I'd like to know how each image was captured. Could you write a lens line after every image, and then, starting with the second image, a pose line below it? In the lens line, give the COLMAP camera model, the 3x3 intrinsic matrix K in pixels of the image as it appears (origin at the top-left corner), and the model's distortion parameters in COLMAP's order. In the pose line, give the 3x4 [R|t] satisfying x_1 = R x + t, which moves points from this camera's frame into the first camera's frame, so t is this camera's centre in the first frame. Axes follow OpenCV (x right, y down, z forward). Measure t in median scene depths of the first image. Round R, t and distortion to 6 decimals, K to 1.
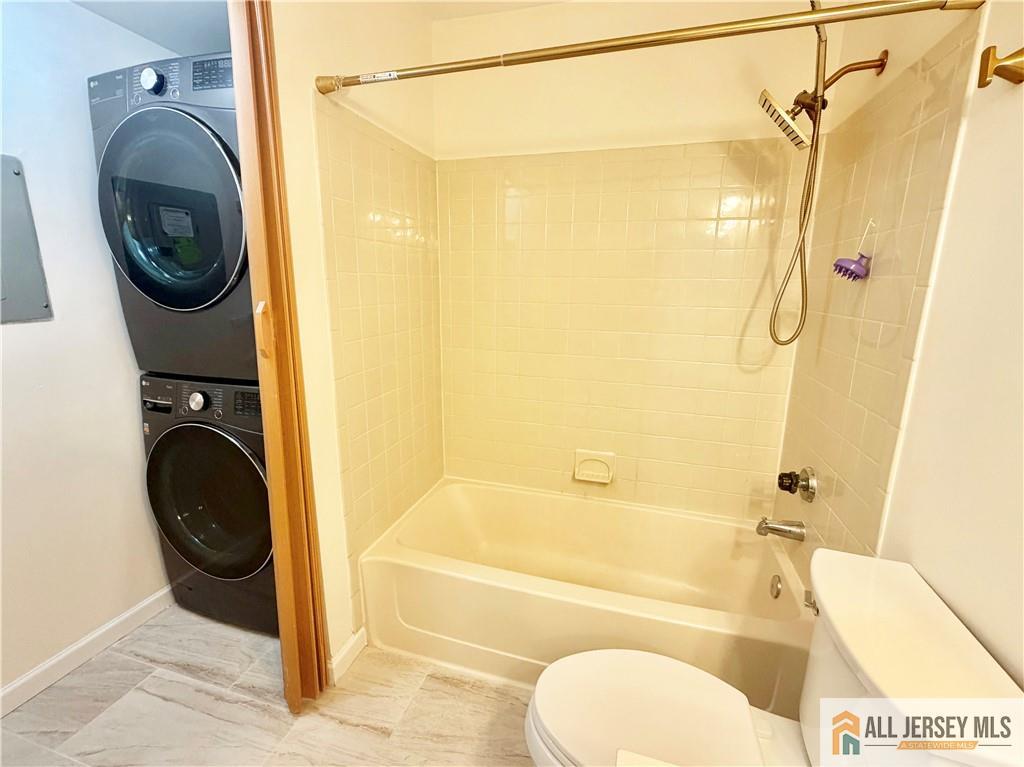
lens RADIAL K [[461.7, 0, 497.1], [0, 461.7, 382.4], [0, 0, 1]] dist [0.002307, 0.000356]
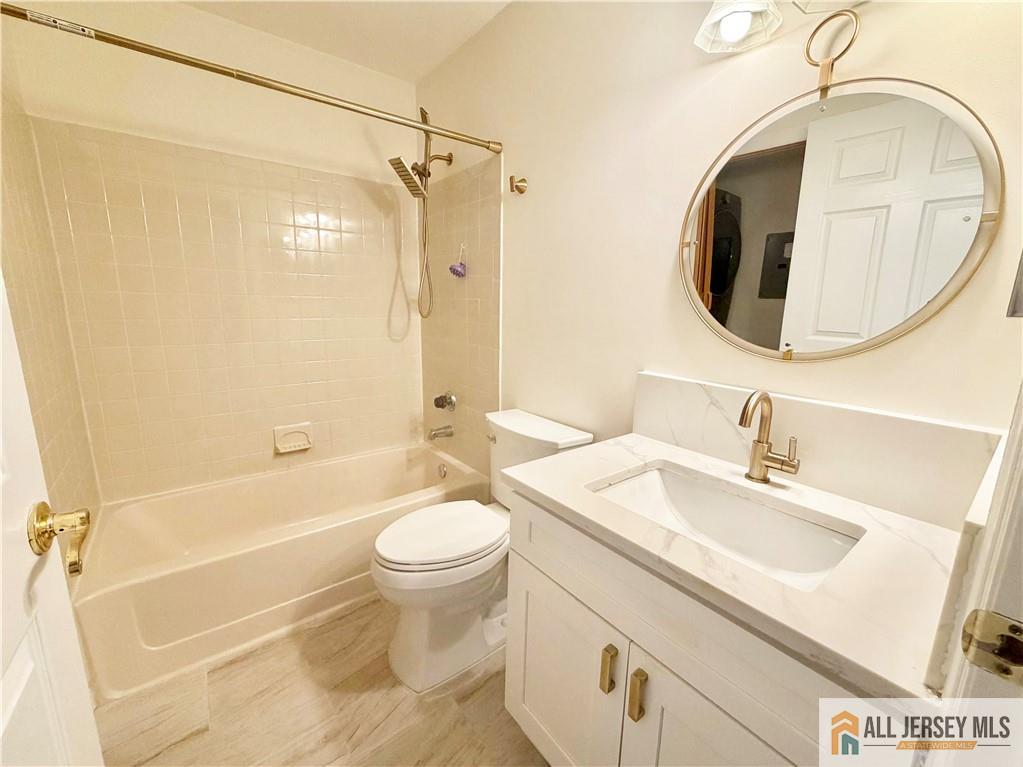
lens RADIAL K [[435.1, 0, 506.7], [0, 435.1, 383.5], [0, 0, 1]] dist [-0.001047, -0.000046]
pose [[0.574386, -0.152545, 0.804245, -0.430753], [0.160779, 0.984369, 0.071882, 0.073434], [-0.802640, 0.088018, 0.589934, -0.089728]]
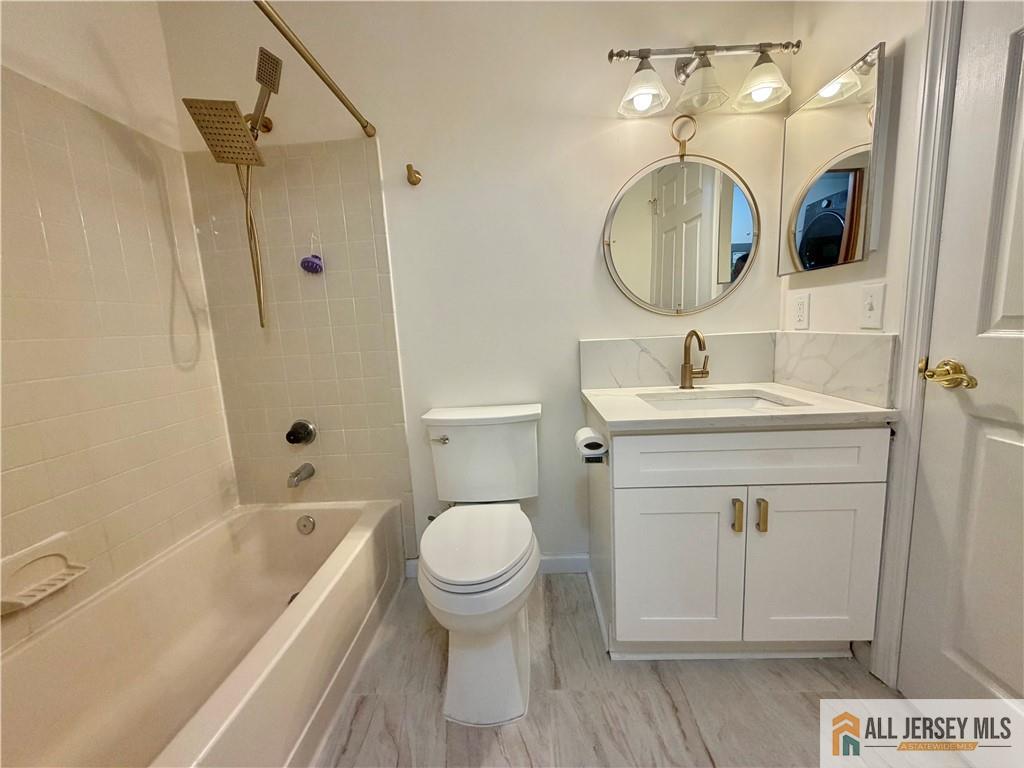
lens RADIAL K [[423.0, 0, 512.0], [0, 423.0, 384.0], [0, 0, 1]] dist [-0.000029, -0.000096]
pose [[-0.272109, -0.129515, 0.953511, -0.566404], [0.252920, 0.946435, 0.200731, 0.000891], [-0.928433, 0.295782, -0.224777, 0.637457]]
